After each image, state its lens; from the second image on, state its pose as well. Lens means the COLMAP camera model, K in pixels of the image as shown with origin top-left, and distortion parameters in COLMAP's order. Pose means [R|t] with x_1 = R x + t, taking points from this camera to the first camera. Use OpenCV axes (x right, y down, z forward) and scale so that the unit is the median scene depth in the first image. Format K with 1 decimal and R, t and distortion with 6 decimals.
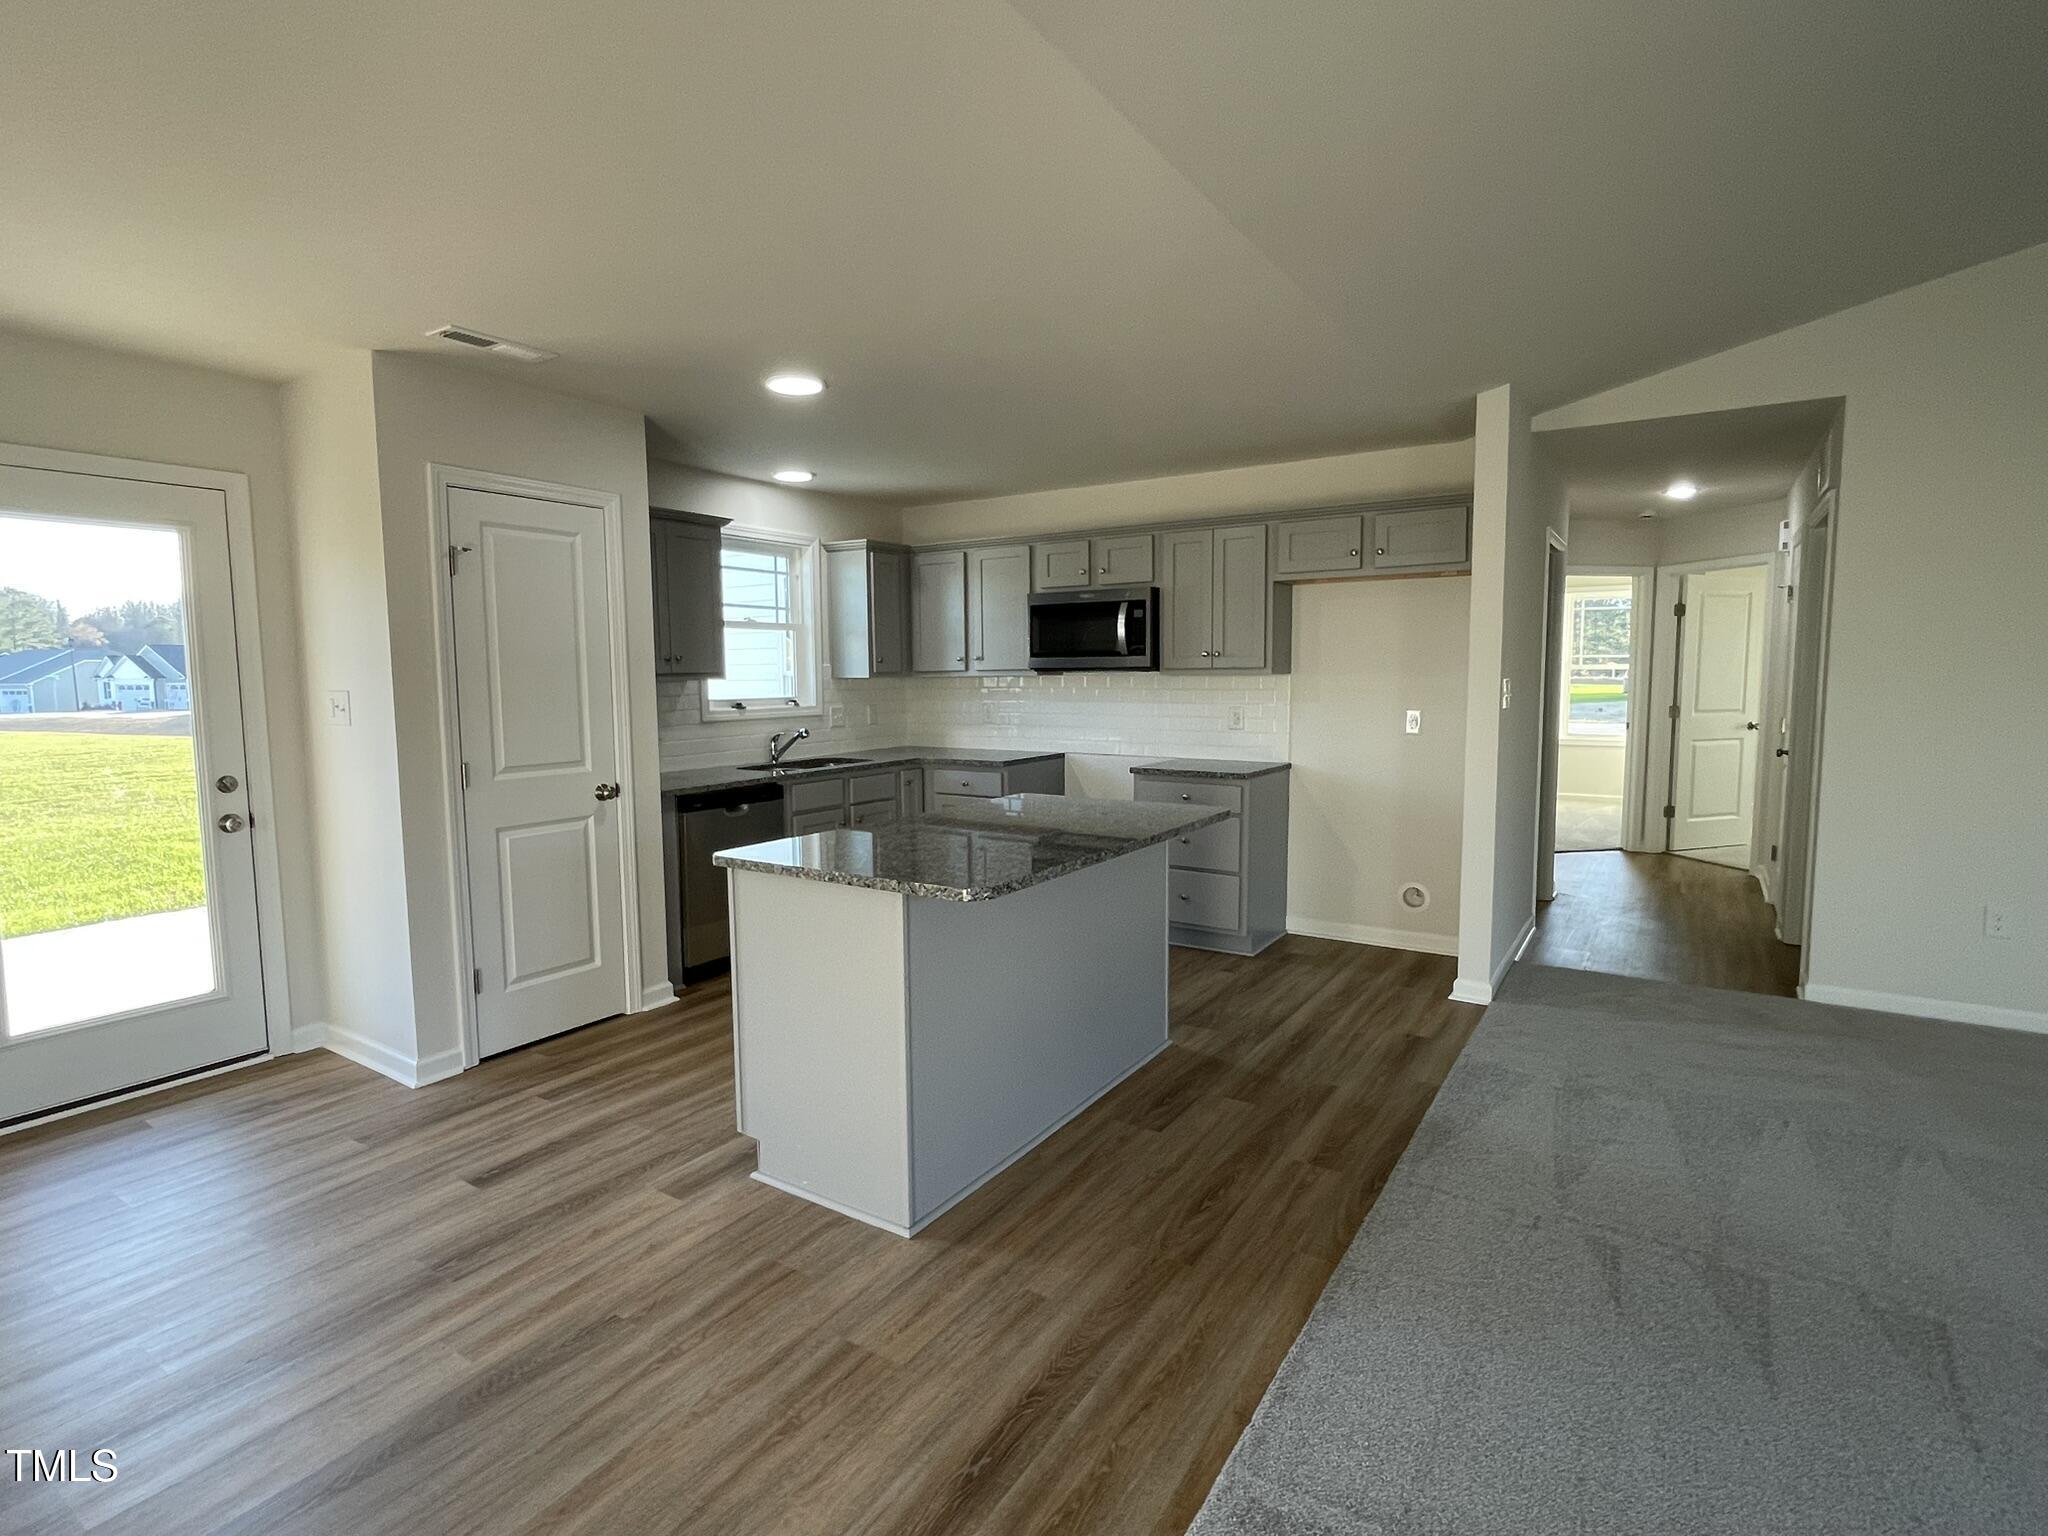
lens RADIAL K [[1008.1, 0, 1017.5], [0, 1008.1, 763.8], [0, 0, 1]] dist [-0.002954, -0.000506]
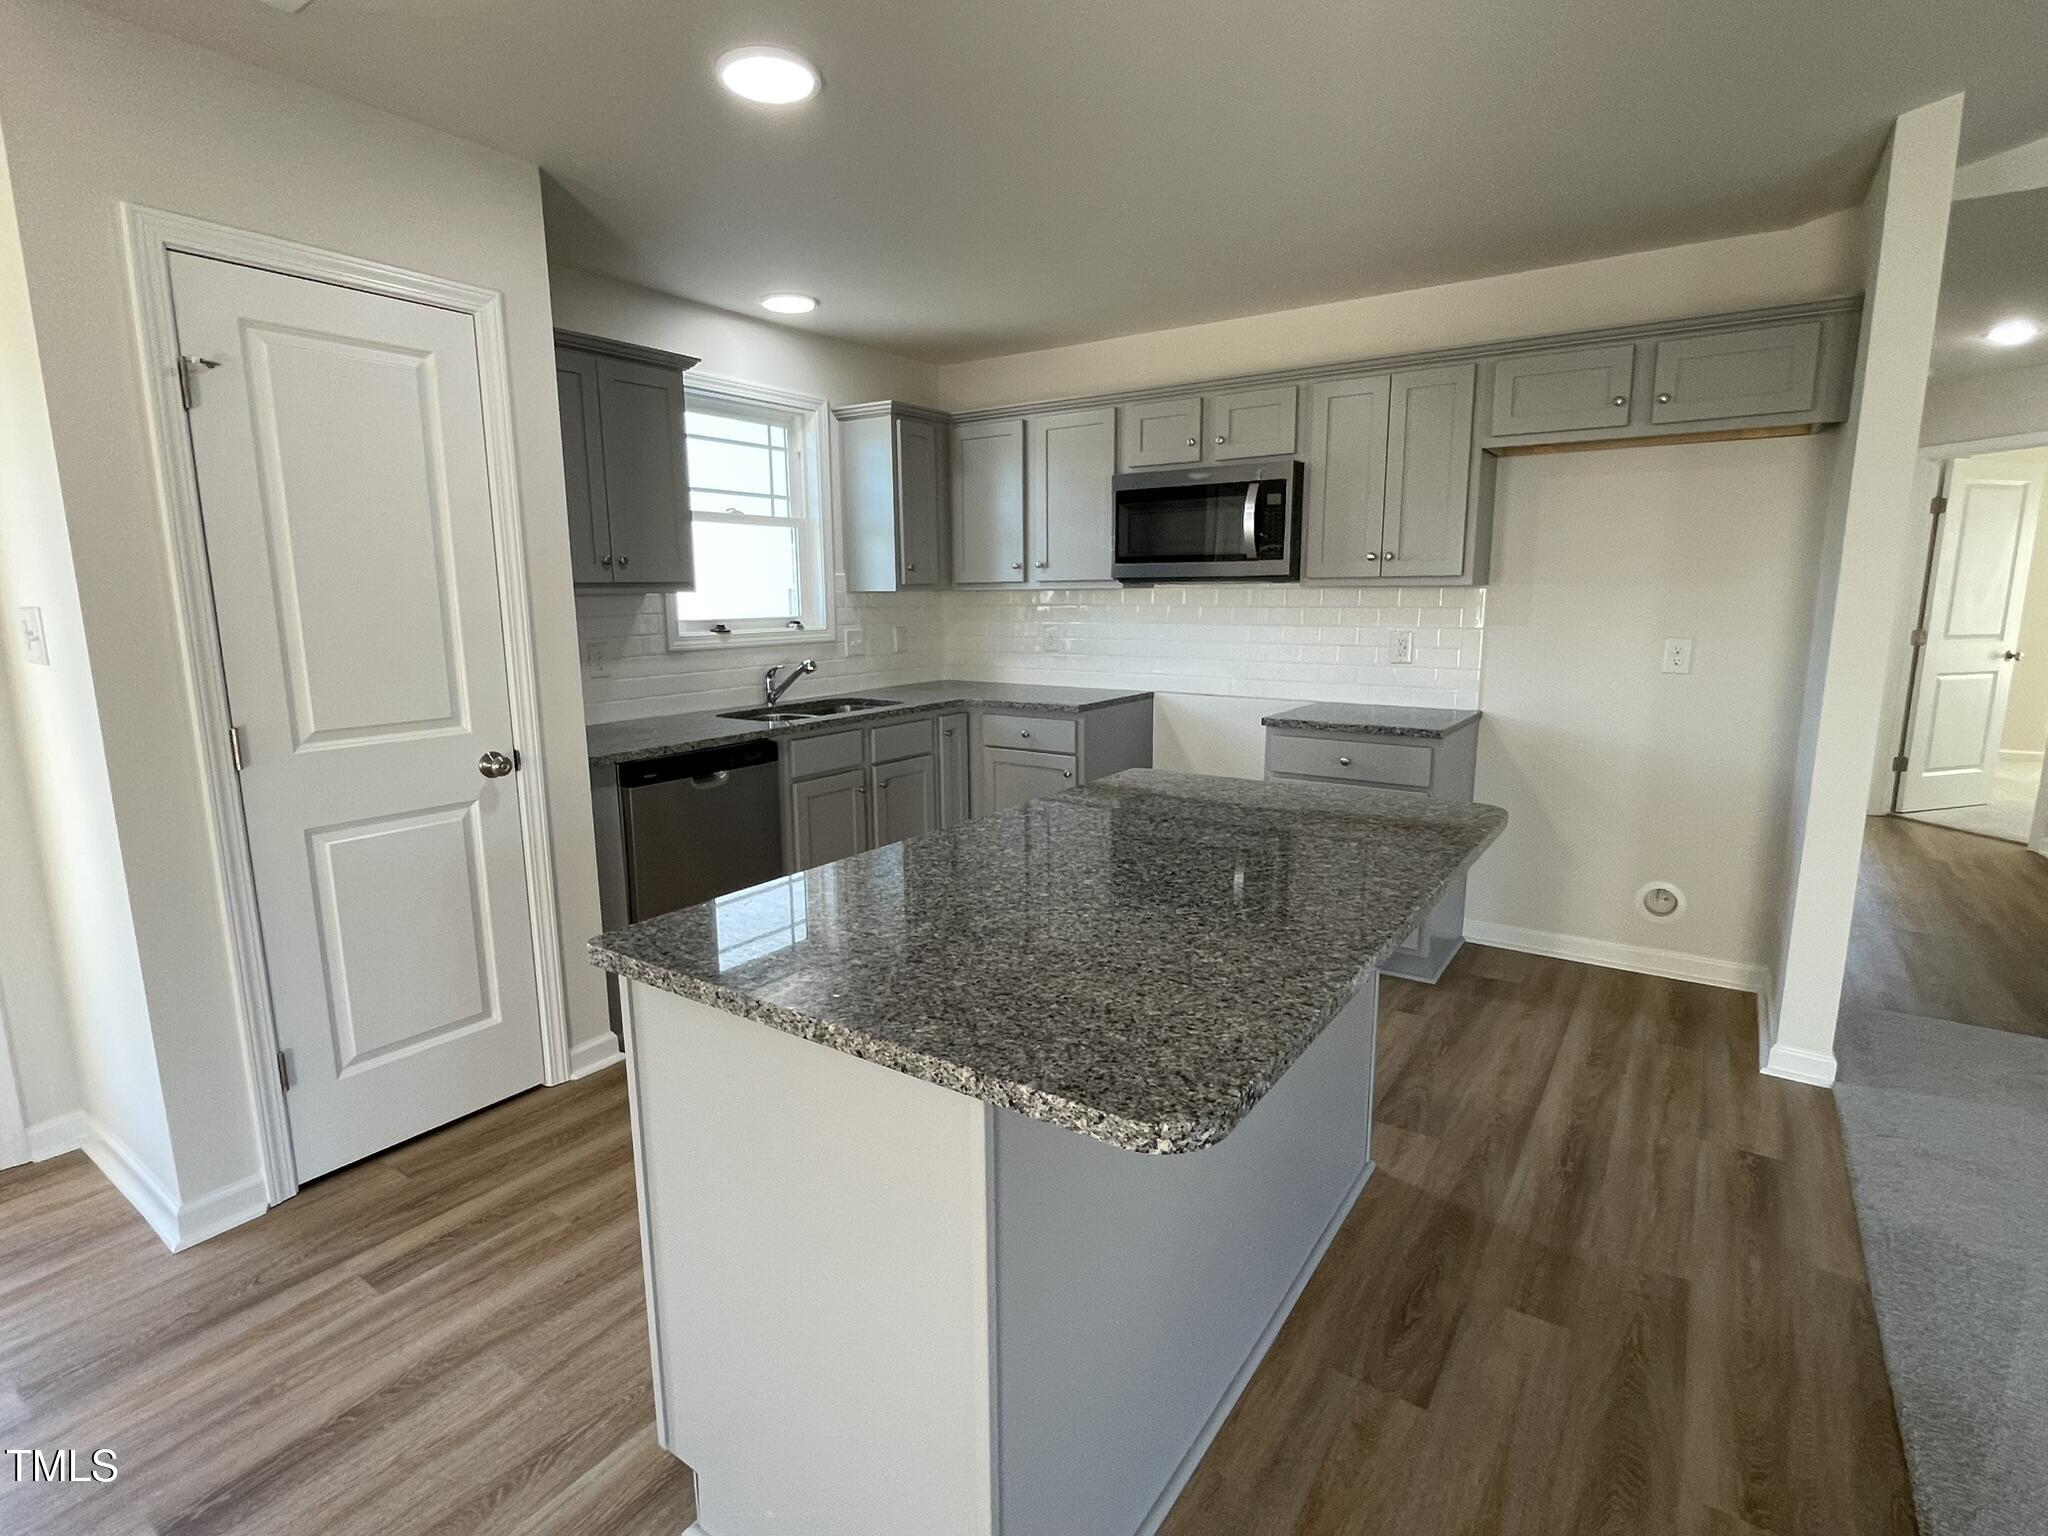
lens RADIAL K [[1008.1, 0, 1017.5], [0, 1008.1, 763.8], [0, 0, 1]] dist [-0.002954, -0.000506]
pose [[0.999669, 0.005243, -0.025170, -0.043089], [-0.003223, 0.996817, 0.079658, -0.020004], [0.025508, -0.079551, 0.996504, 0.281966]]
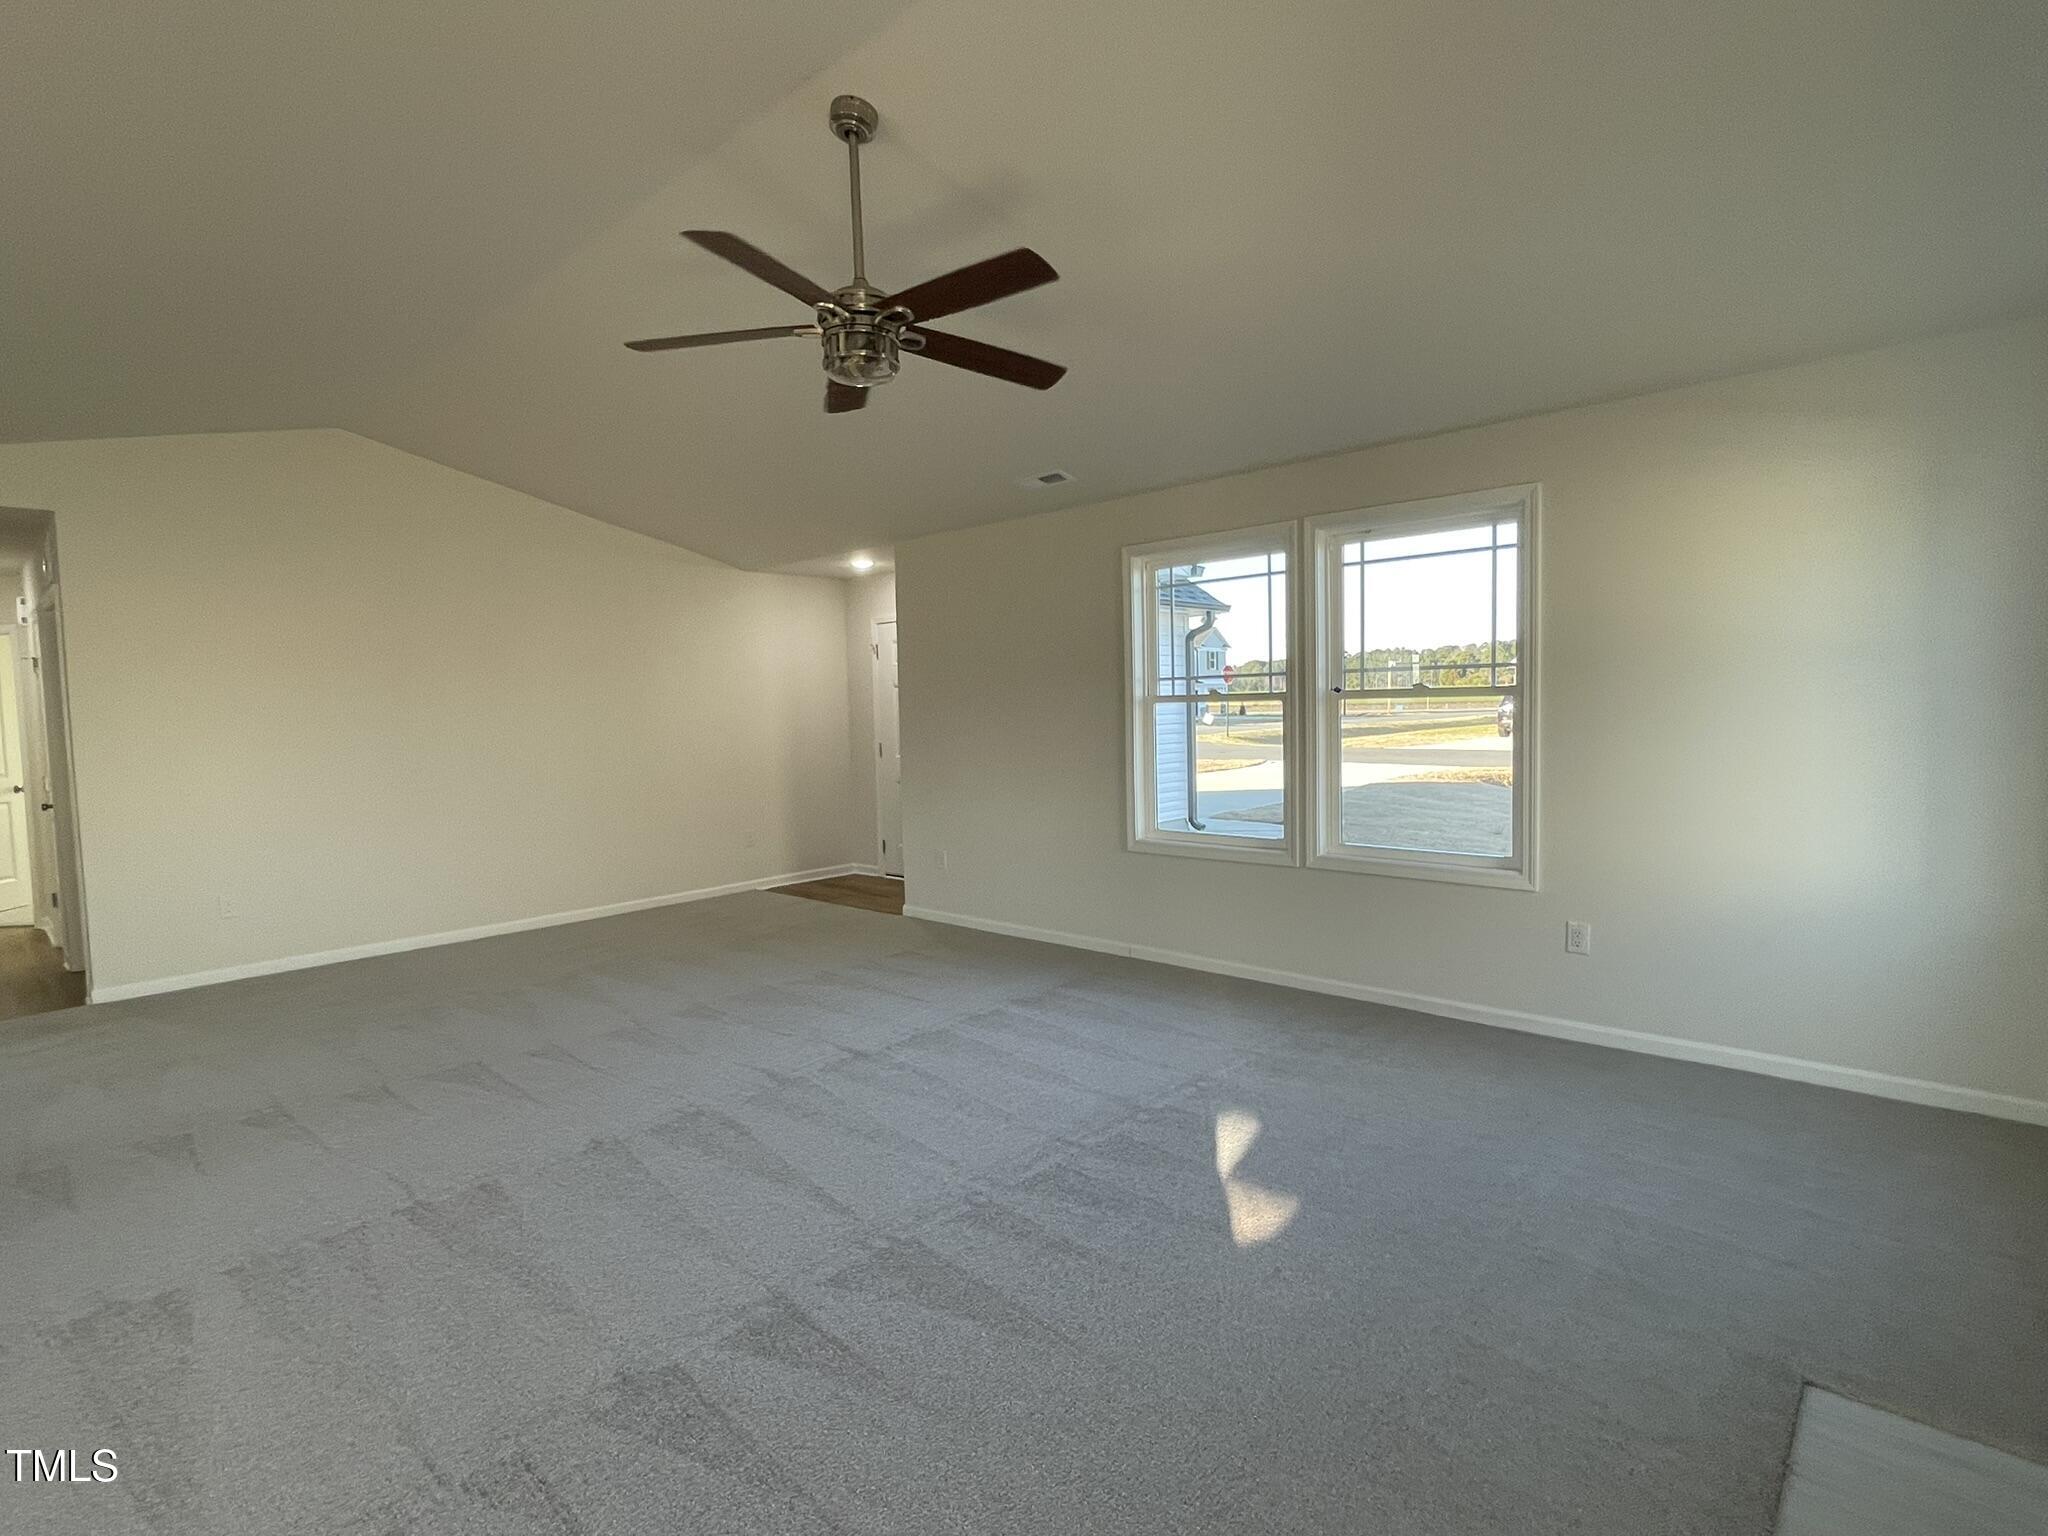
lens RADIAL K [[1008.1, 0, 1017.5], [0, 1008.1, 763.8], [0, 0, 1]] dist [-0.002954, -0.000506]
pose [[0.160967, -0.053870, 0.985489, -0.159358], [0.115332, 0.992695, 0.035426, 0.026071], [-0.980198, 0.107956, 0.166004, -0.240156]]
